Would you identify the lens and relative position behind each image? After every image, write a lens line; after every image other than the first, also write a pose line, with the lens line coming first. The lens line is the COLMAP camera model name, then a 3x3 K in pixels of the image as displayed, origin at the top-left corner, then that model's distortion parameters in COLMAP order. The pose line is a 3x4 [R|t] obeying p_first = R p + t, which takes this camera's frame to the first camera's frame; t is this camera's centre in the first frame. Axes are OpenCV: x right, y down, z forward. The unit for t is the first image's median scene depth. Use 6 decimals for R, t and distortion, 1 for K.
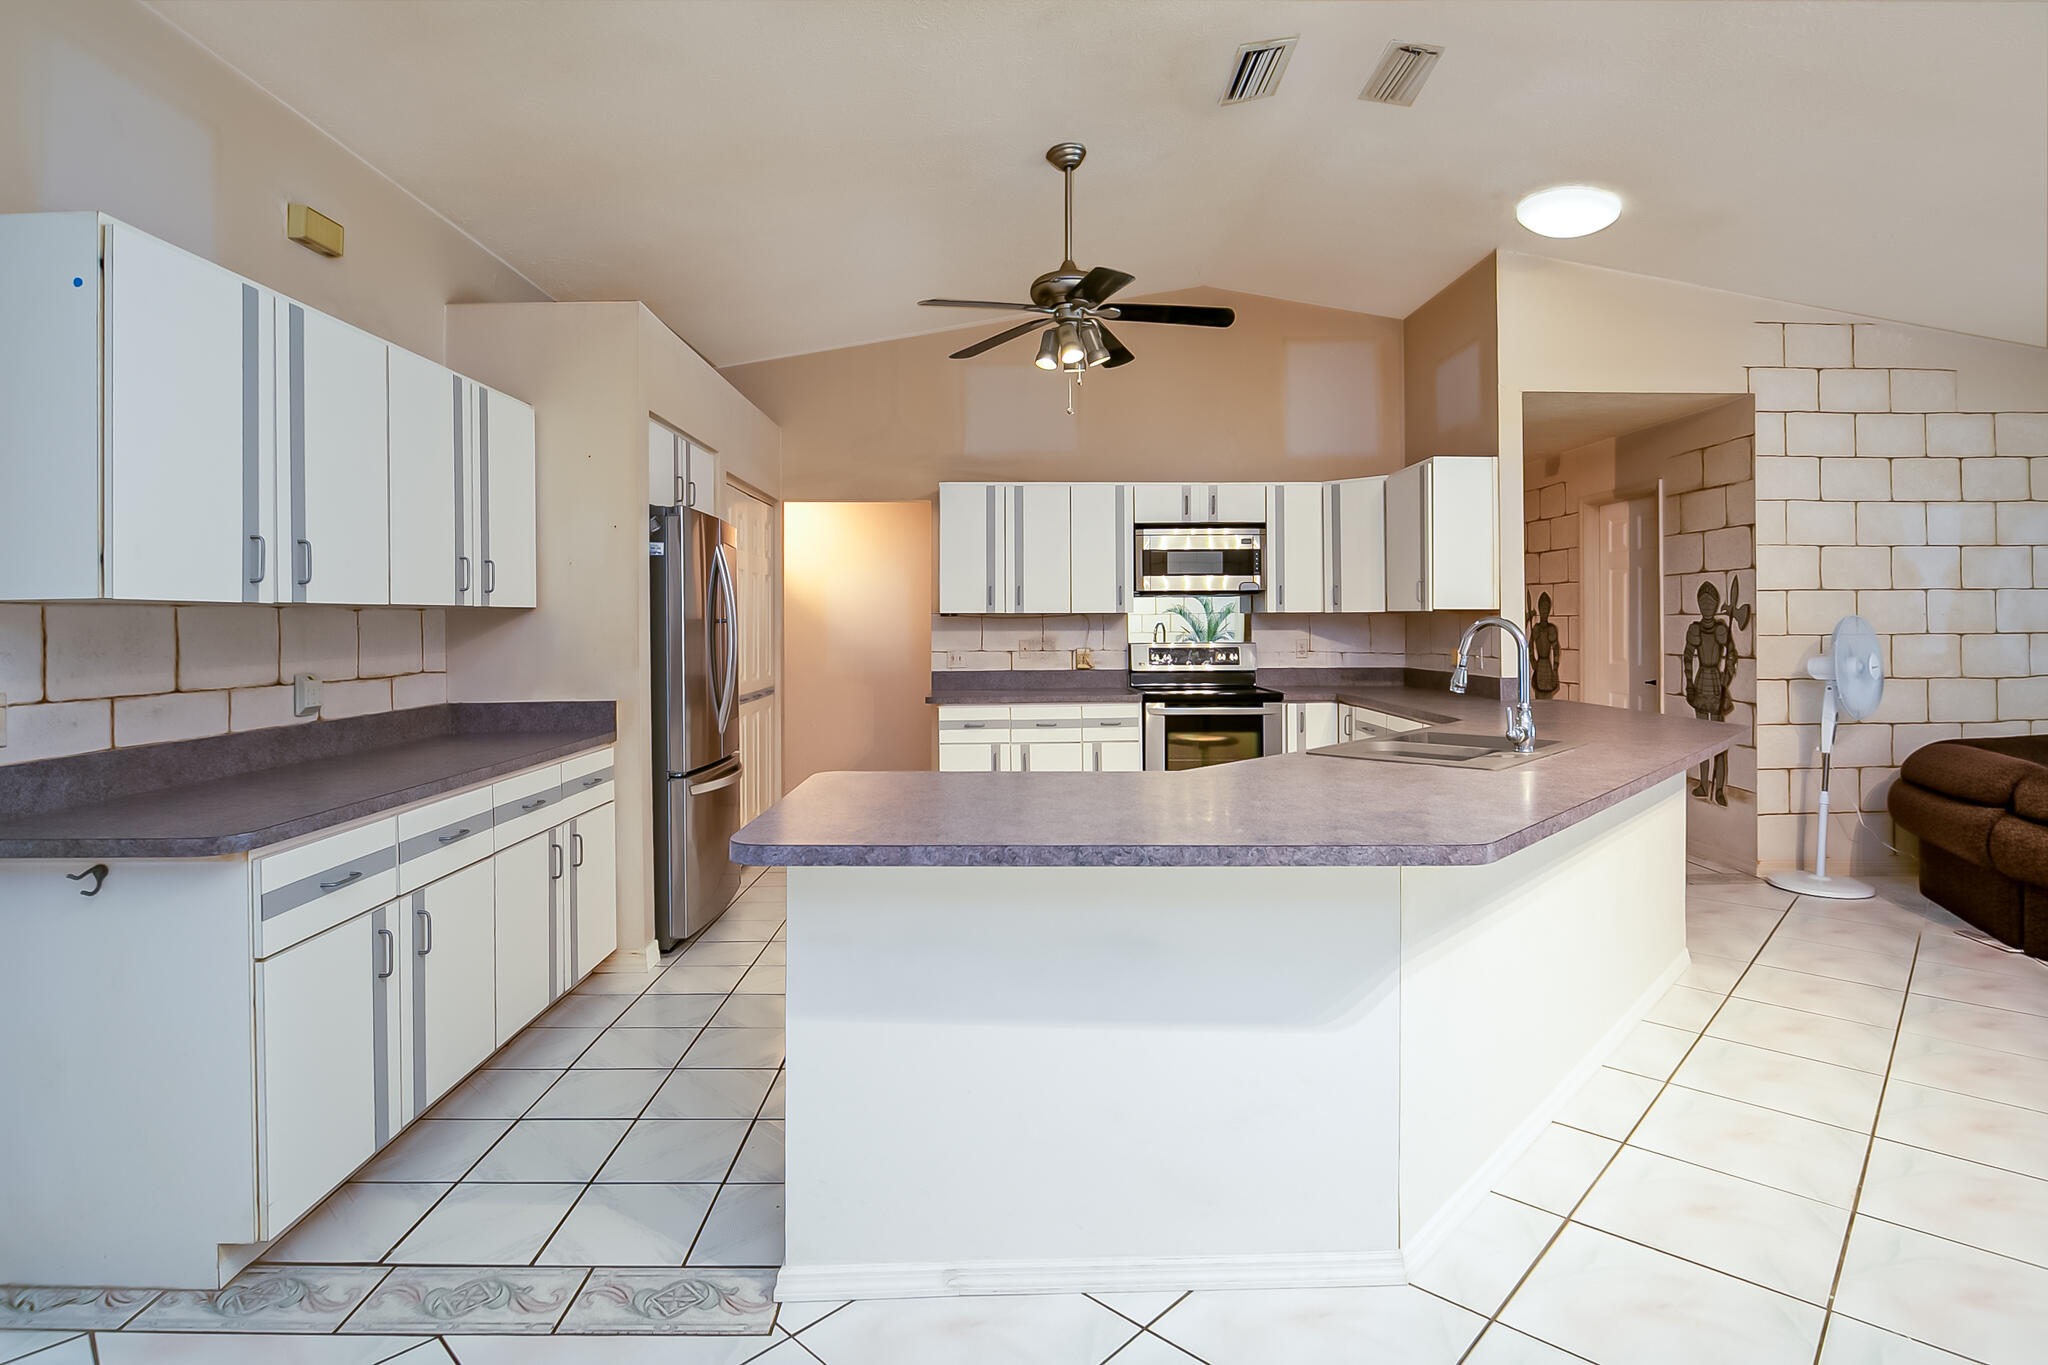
lens RADIAL K [[1034.9, 0, 1019.8], [0, 1034.9, 609.3], [0, 0, 1]] dist [-0.022140, -0.000063]
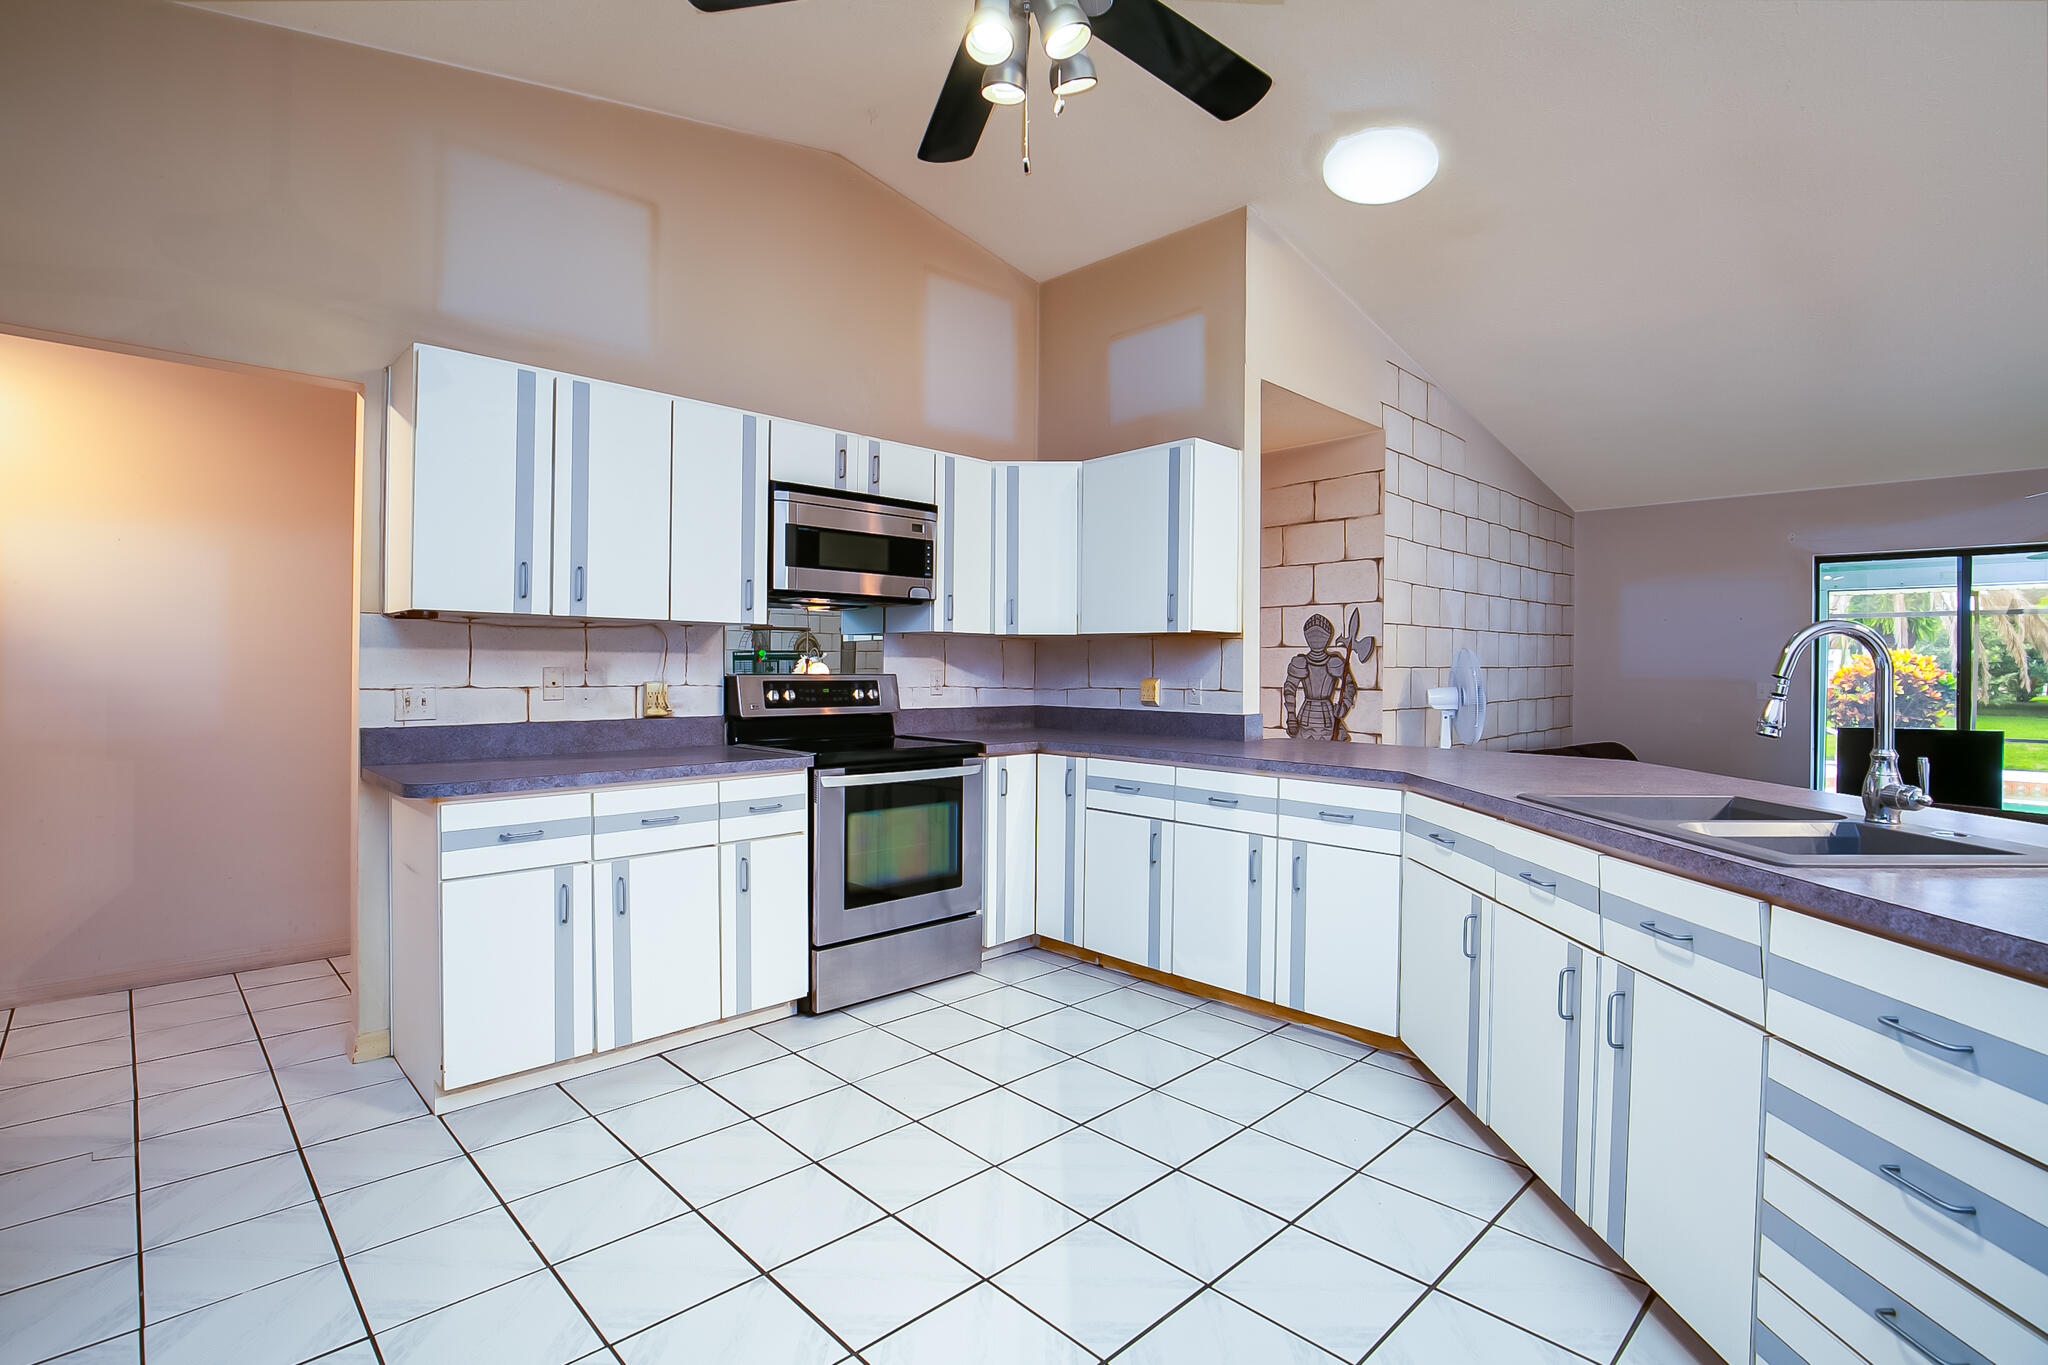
lens RADIAL K [[965.0, 0, 1018.2], [0, 965.0, 659.4], [0, 0, 1]] dist [-0.033973, 0.000041]
pose [[0.733468, 0.015047, 0.679557, -0.185901], [-0.018765, 0.999822, -0.001884, 0.024790], [-0.679465, -0.011370, 0.733620, 0.513990]]
